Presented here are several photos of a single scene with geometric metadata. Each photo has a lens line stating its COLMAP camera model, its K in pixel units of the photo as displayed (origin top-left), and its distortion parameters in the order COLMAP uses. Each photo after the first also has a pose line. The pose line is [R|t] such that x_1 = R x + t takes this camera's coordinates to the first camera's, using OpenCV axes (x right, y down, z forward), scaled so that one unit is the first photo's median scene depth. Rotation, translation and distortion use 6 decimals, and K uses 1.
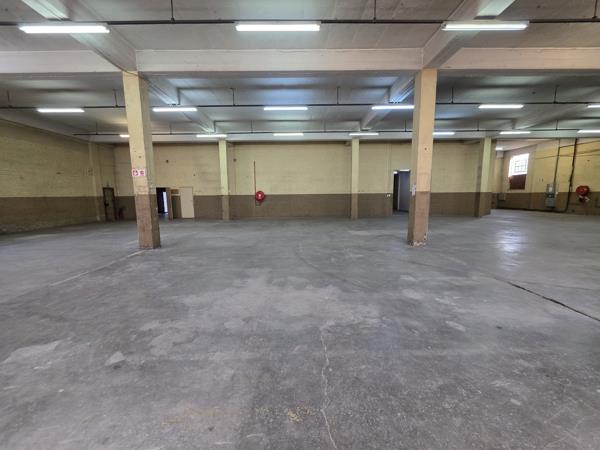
lens RADIAL K [[241.1, 0, 296.3], [0, 241.1, 210.5], [0, 0, 1]] dist [-0.001698, -0.001464]
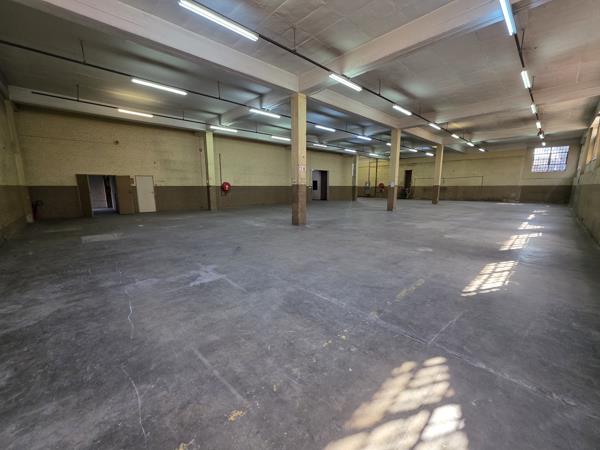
lens RADIAL K [[241.1, 0, 299.5], [0, 241.1, 220.9], [0, 0, 1]] dist [-0.001698, -0.001464]
pose [[0.730868, -0.086459, 0.677021, -0.616105], [0.038271, 0.995575, 0.085826, 0.008691], [-0.681445, -0.036817, 0.730943, -0.006859]]
